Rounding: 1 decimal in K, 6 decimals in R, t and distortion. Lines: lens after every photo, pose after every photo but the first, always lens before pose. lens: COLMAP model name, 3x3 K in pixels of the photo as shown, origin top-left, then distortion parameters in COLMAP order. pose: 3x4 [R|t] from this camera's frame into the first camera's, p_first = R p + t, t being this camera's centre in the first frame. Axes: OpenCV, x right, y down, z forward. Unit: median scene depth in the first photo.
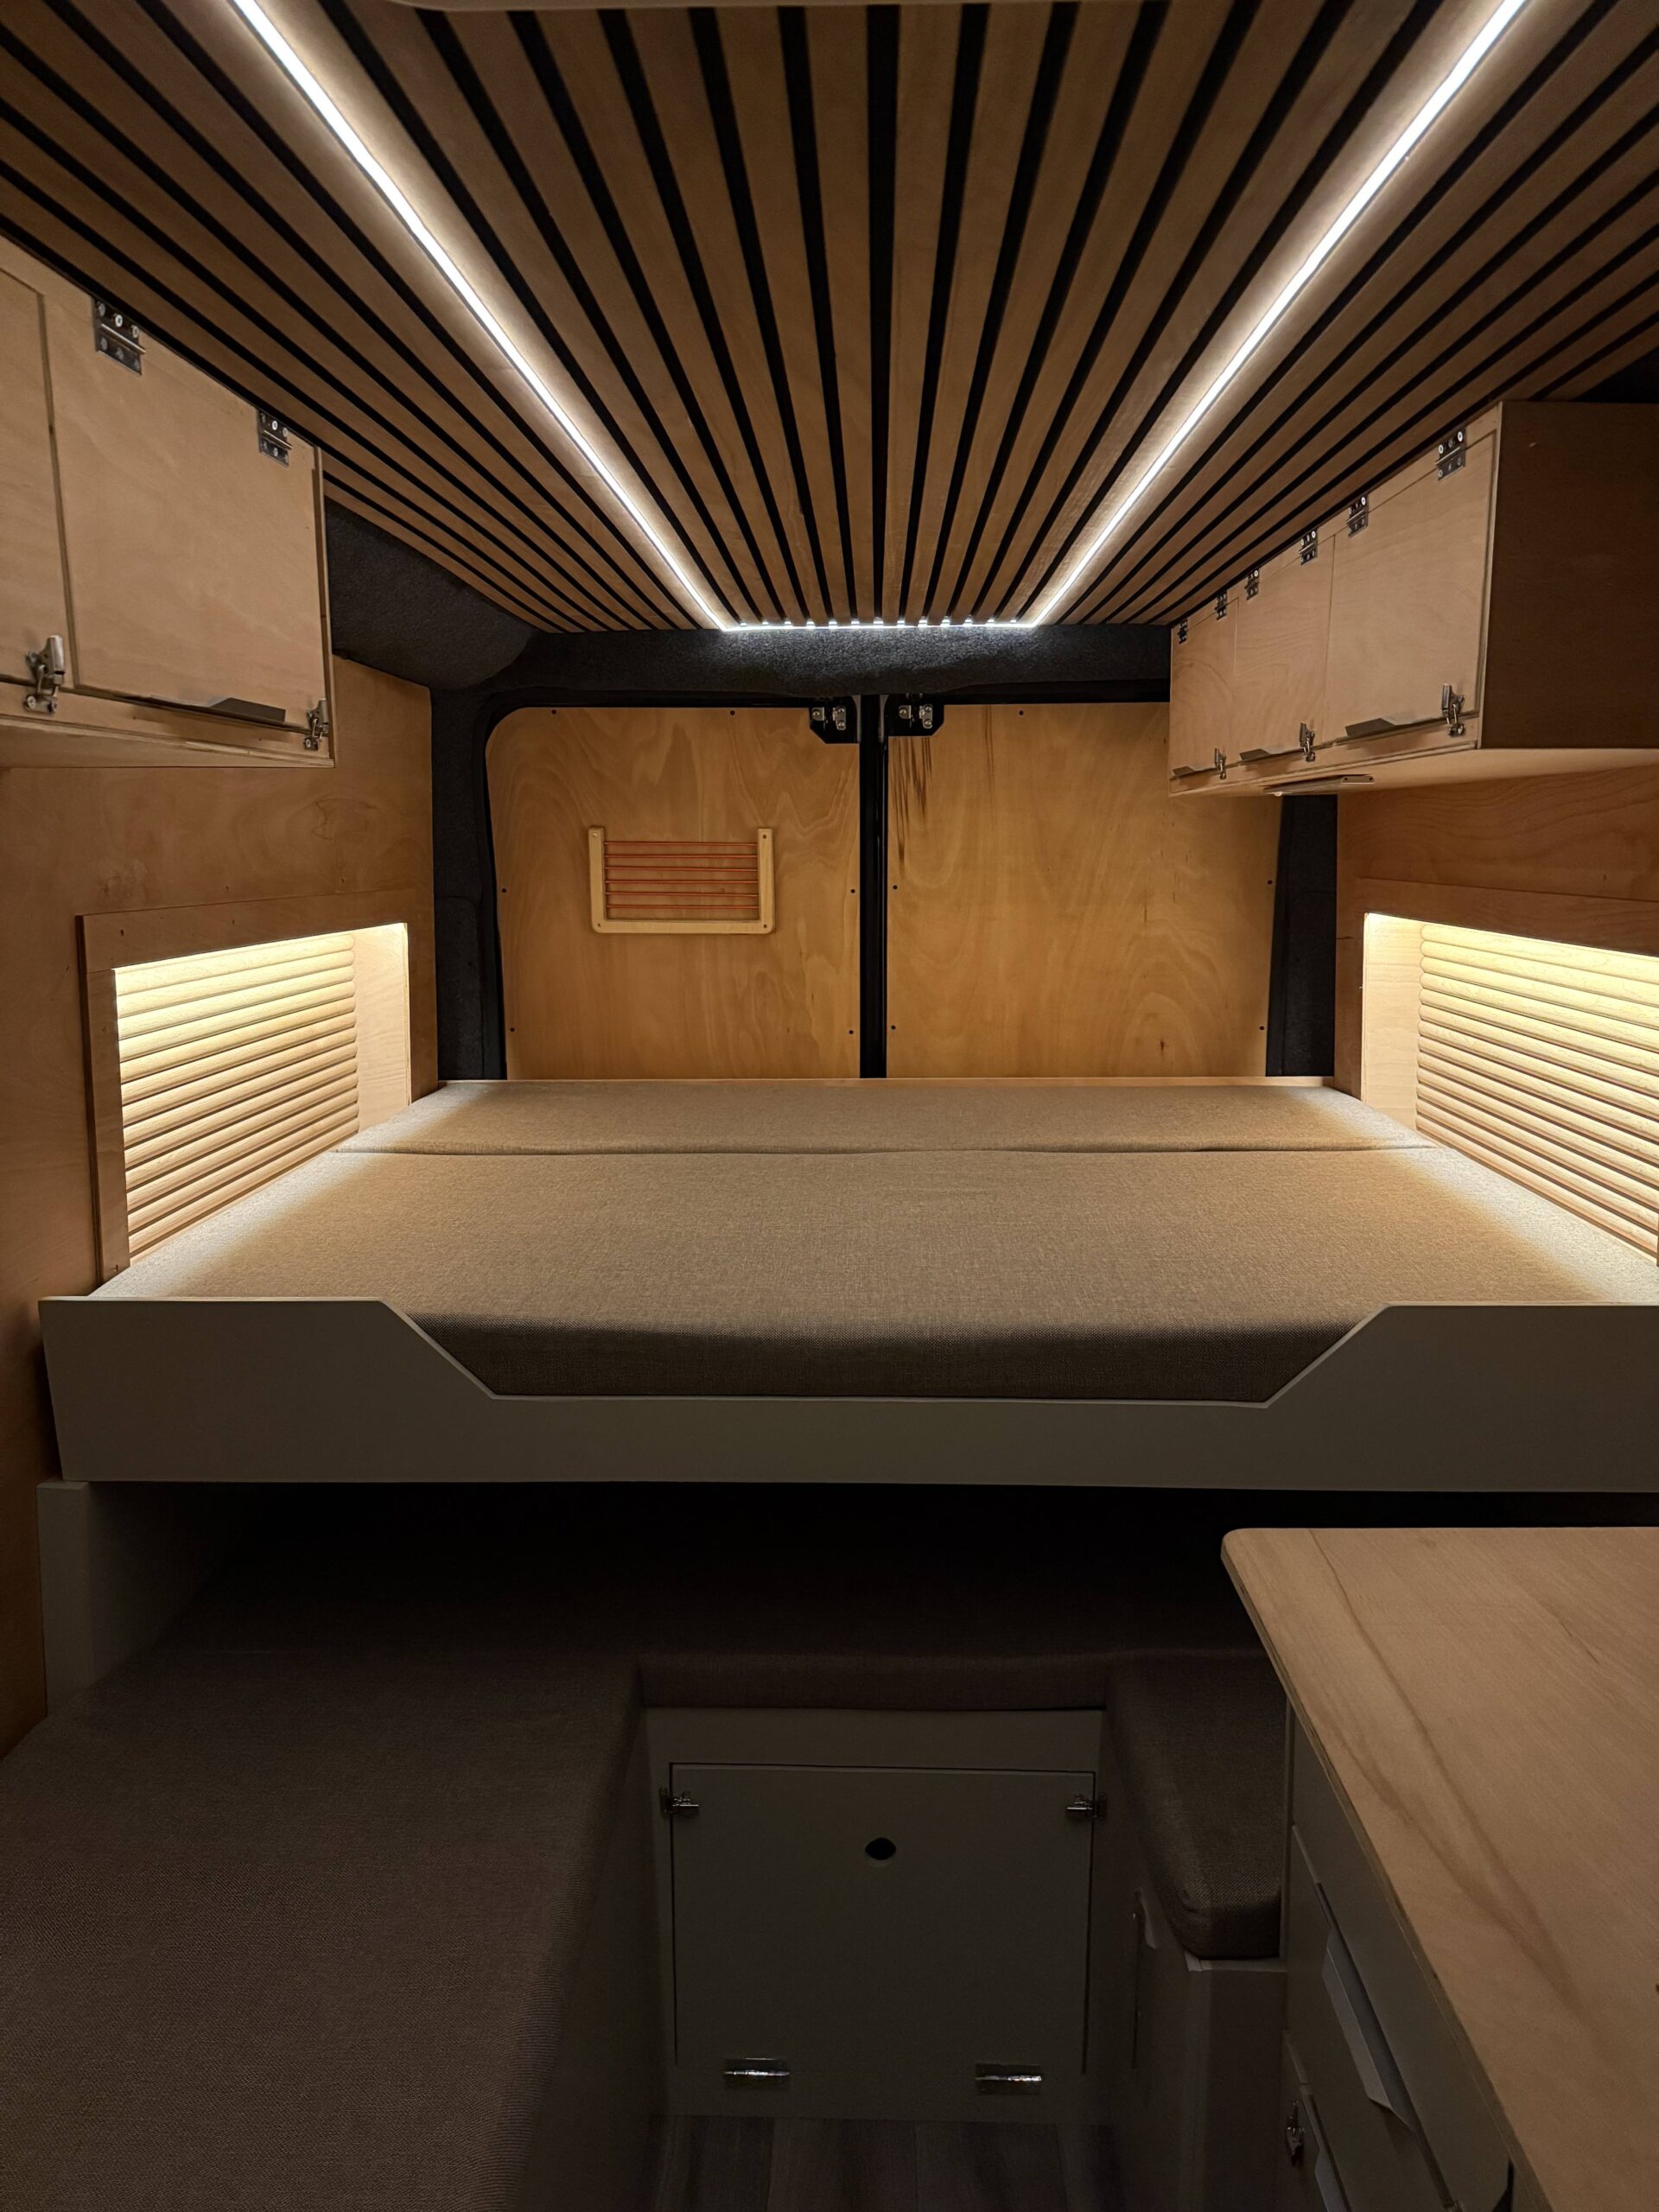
lens RADIAL K [[1559.0, 0, 844.9], [0, 1559.0, 1105.6], [0, 0, 1]] dist [0.050854, -0.066318]
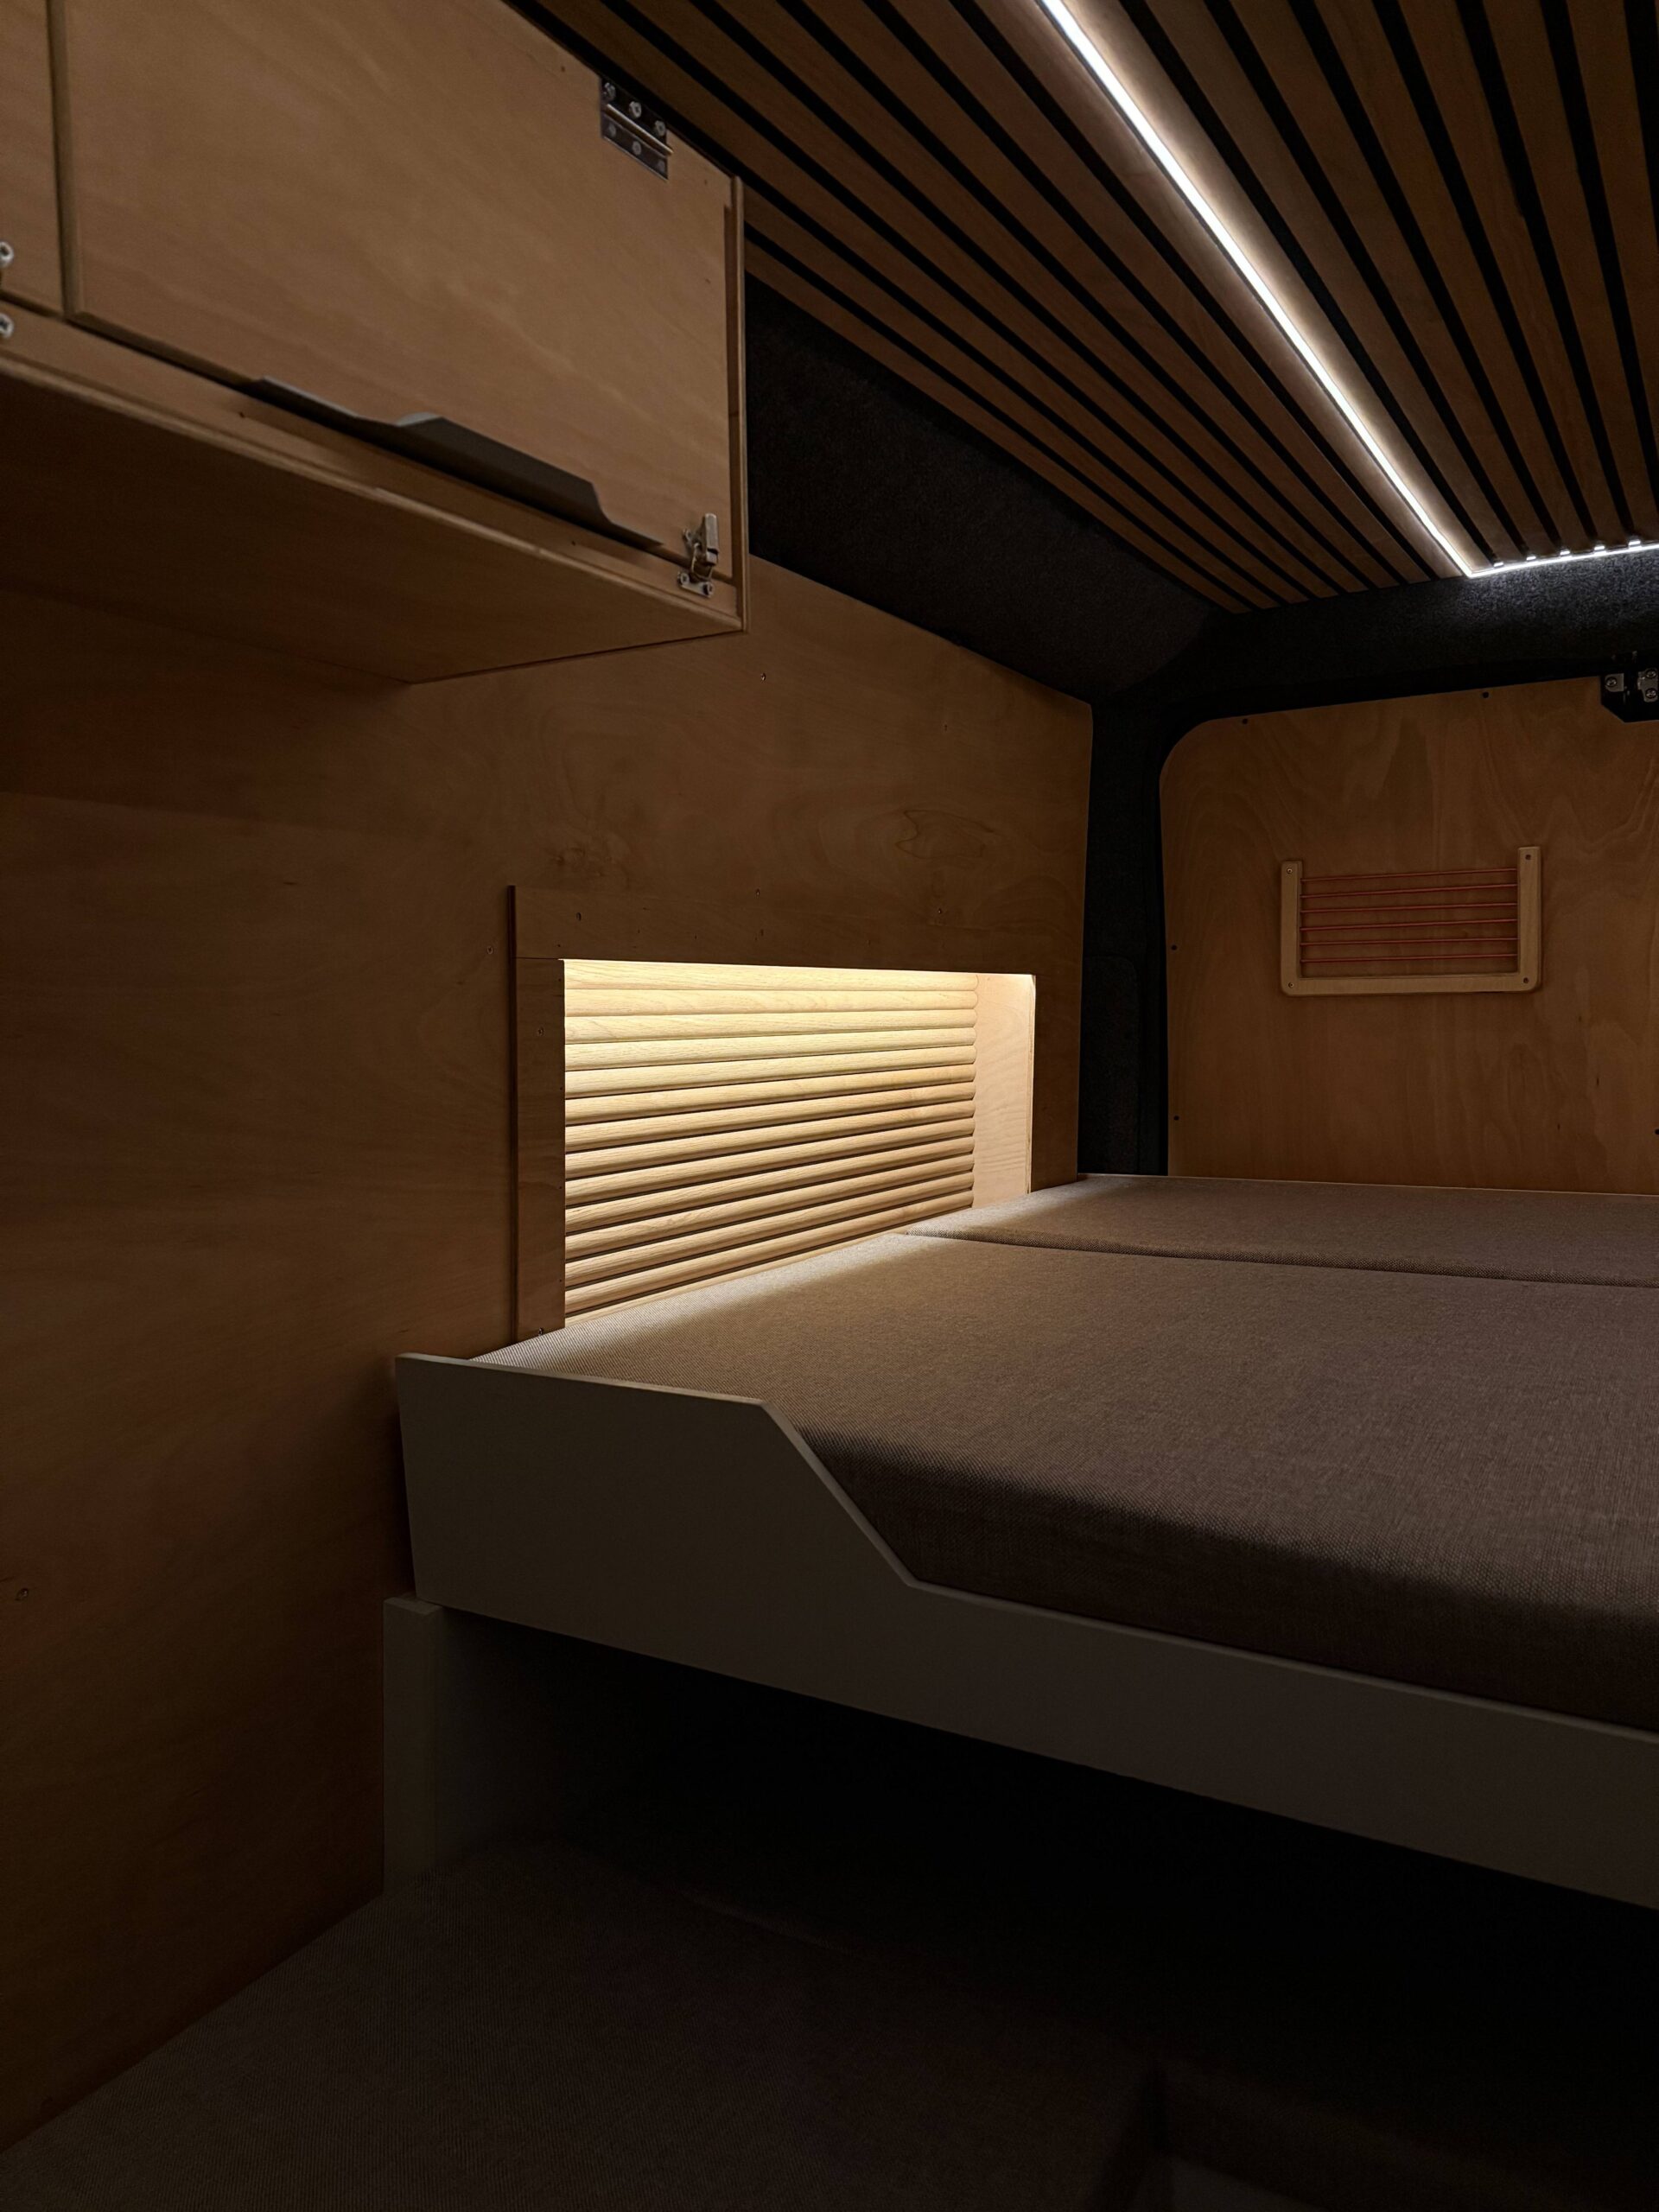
lens RADIAL K [[1559.0, 0, 822.8], [0, 1559.0, 1111.6], [0, 0, 1]] dist [0.050854, -0.066318]
pose [[0.868223, 0.020791, -0.495738, 0.046885], [-0.069698, 0.994326, -0.080365, 0.043075], [0.491254, 0.104327, 0.864746, 0.357566]]
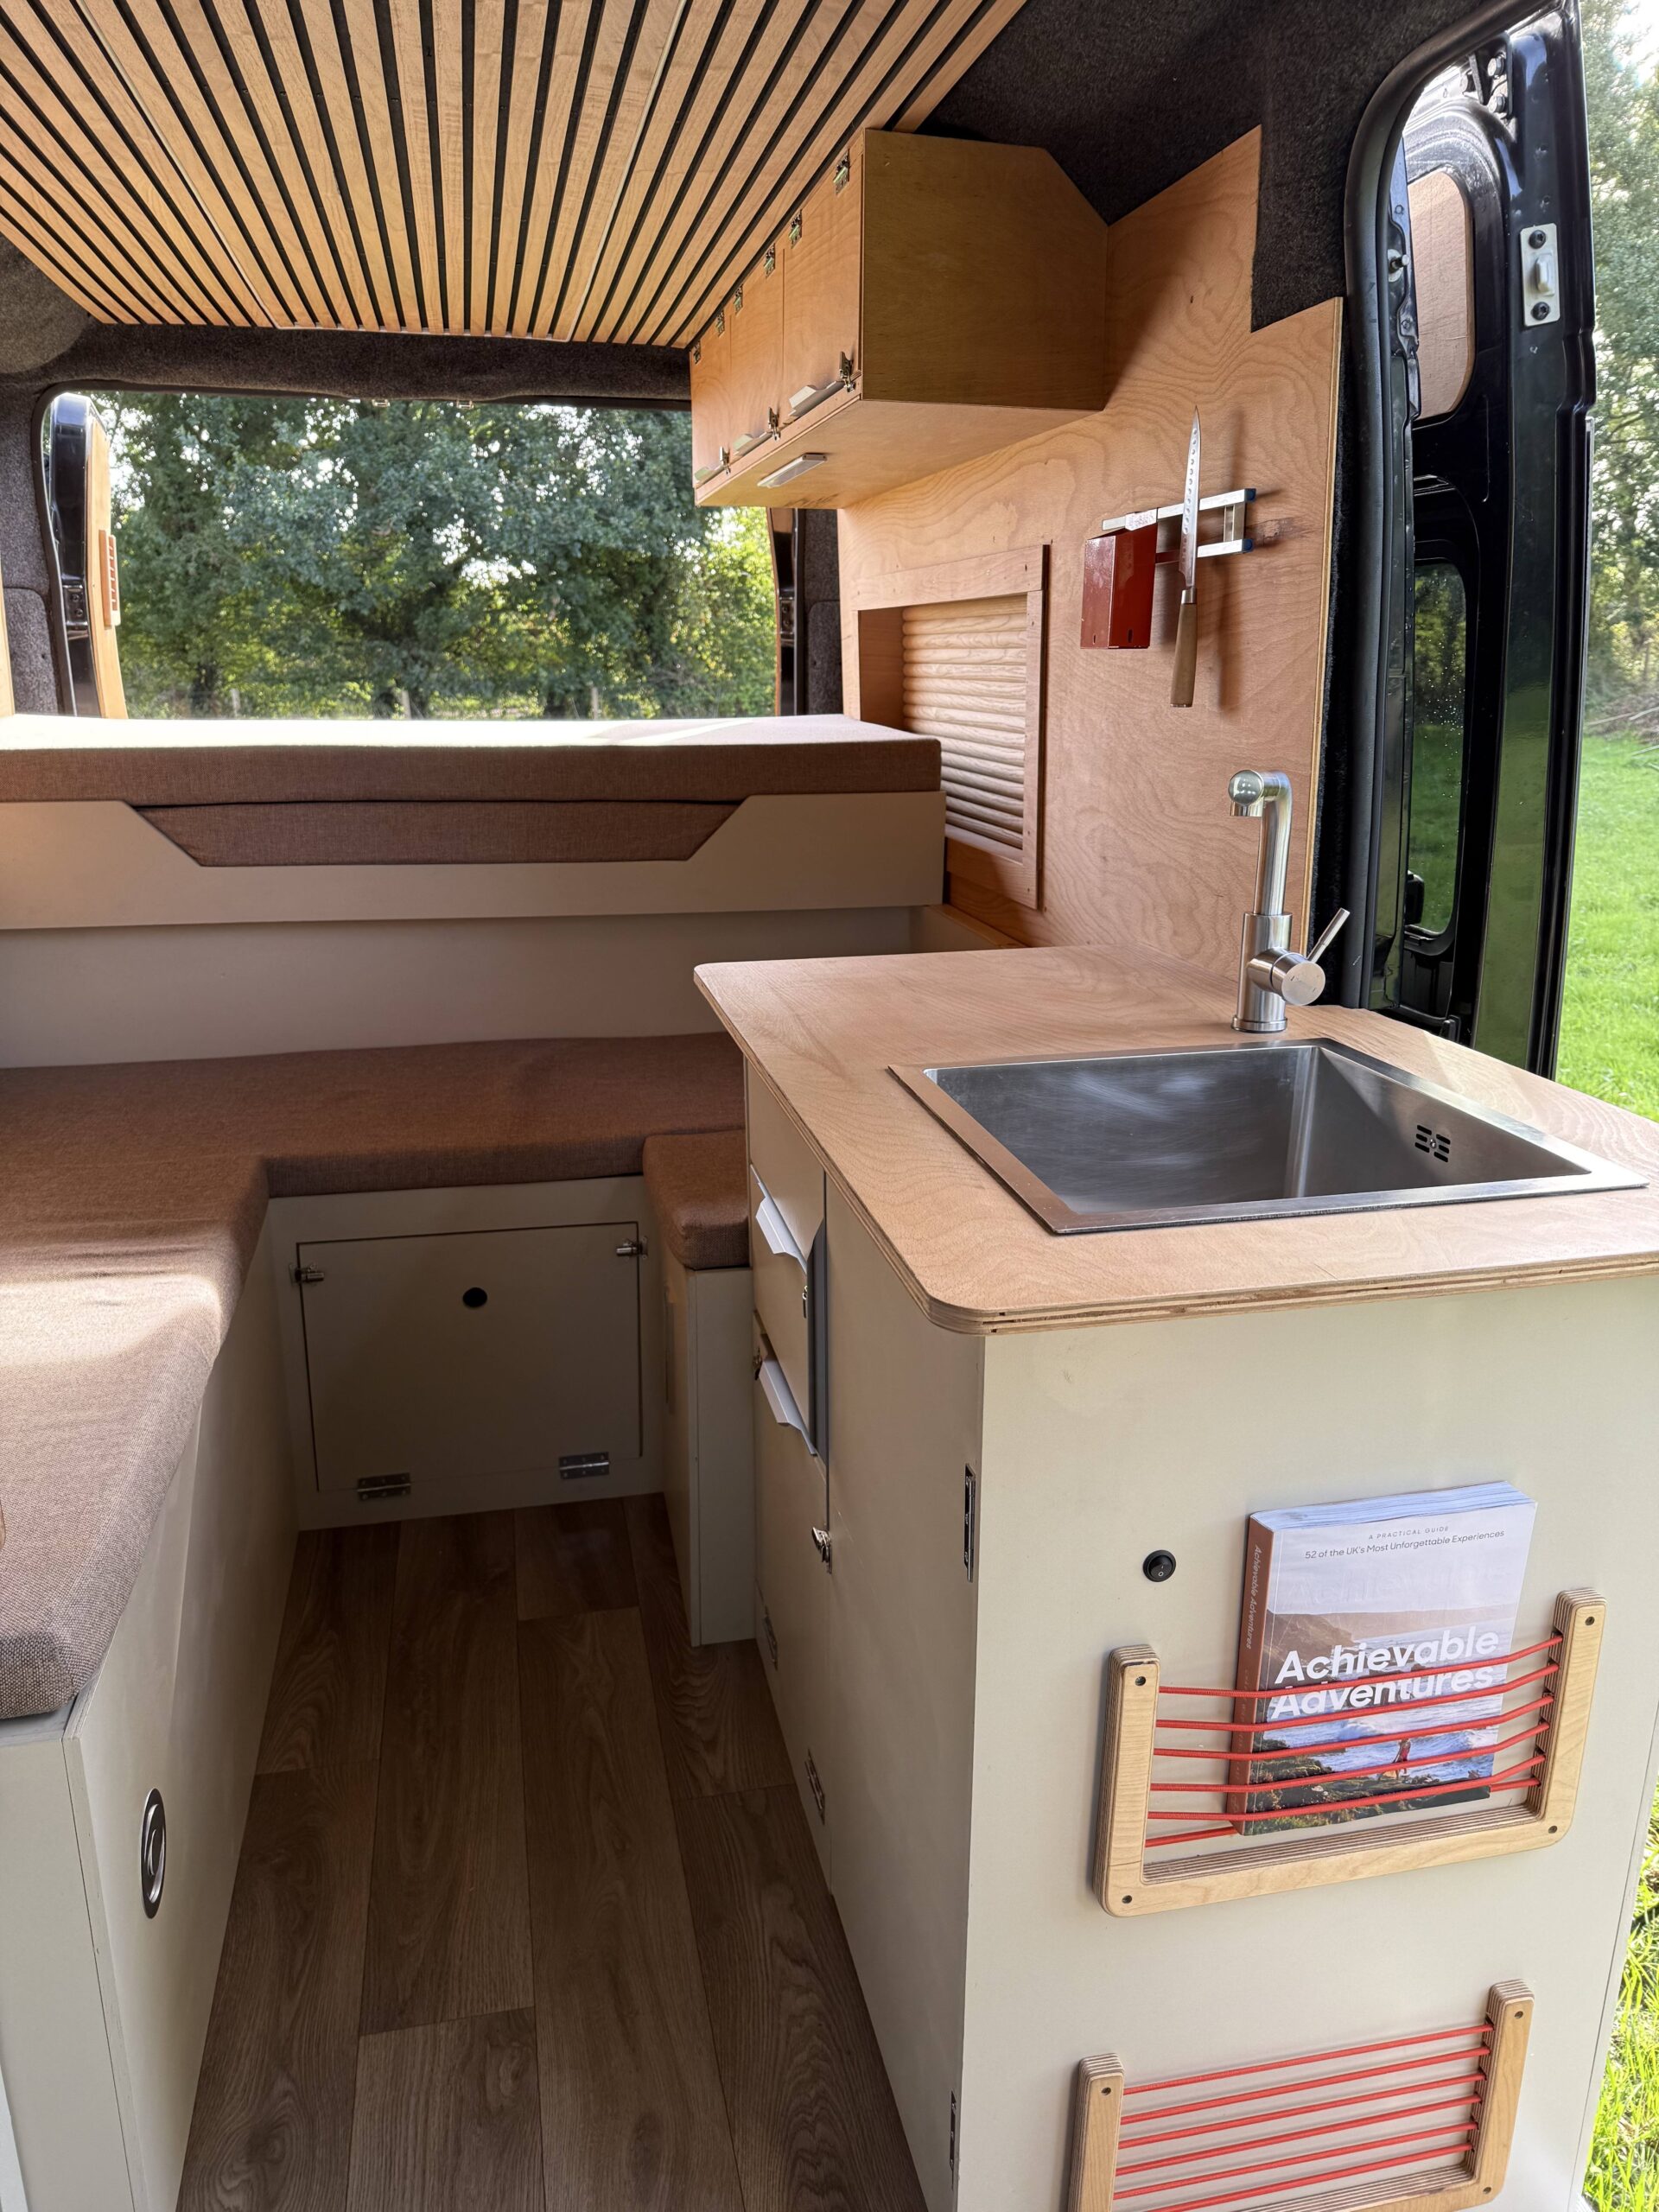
lens RADIAL K [[1559.0, 0, 825.9], [0, 1559.0, 1114.9], [0, 0, 1]] dist [0.050854, -0.066318]
pose [[0.973004, -0.046813, 0.225989, 0.024880], [0.017759, 0.991496, 0.128921, 0.156738], [-0.230102, -0.121428, 0.965561, -0.286206]]
